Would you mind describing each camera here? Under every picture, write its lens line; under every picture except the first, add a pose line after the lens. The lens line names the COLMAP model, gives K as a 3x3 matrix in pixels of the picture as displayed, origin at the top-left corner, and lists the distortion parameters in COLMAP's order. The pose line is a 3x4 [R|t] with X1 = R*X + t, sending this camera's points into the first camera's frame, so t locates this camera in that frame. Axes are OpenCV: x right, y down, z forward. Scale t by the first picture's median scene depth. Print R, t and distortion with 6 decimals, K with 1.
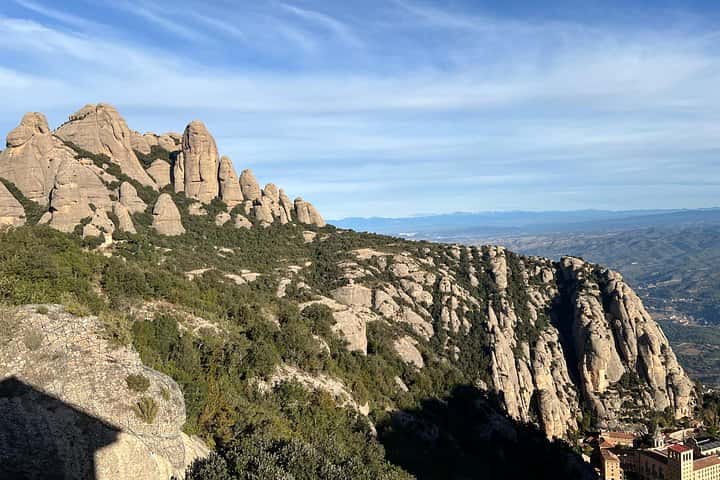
lens RADIAL K [[533.1, 0, 358.1], [0, 533.1, 242.3], [0, 0, 1]] dist [0.064514, -0.071344]
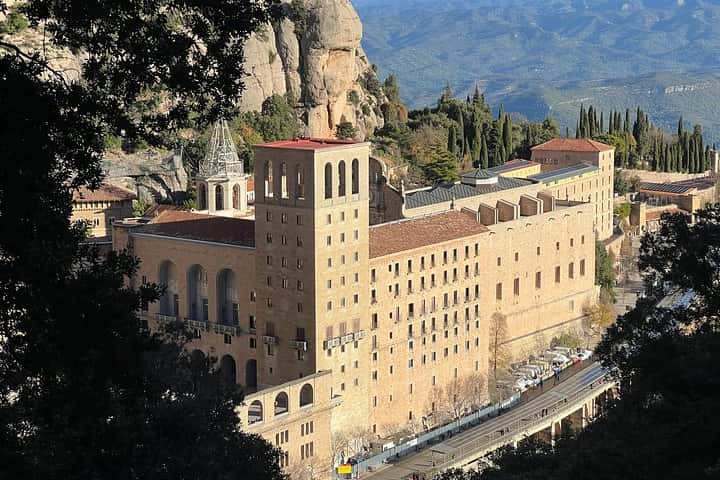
lens RADIAL K [[1597.6, 0, 375.2], [0, 1597.6, 177.0], [0, 0, 1]] dist [-0.194010, 6.336898]
pose [[0.850522, -0.024417, 0.525372, 0.344656], [-0.016433, 0.997200, 0.072950, 0.382279], [-0.525682, -0.070679, 0.847740, 0.552324]]
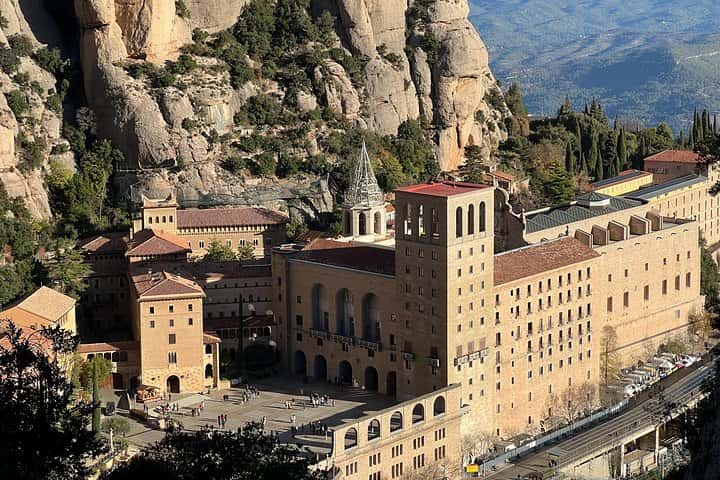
lens RADIAL K [[1597.6, 0, 375.2], [0, 1597.6, 177.0], [0, 0, 1]] dist [-0.194010, 6.336898]
pose [[0.888783, -0.036950, 0.456836, 0.294351], [-0.012695, 0.994378, 0.105126, 0.335224], [-0.458152, -0.099233, 0.883317, 0.472609]]
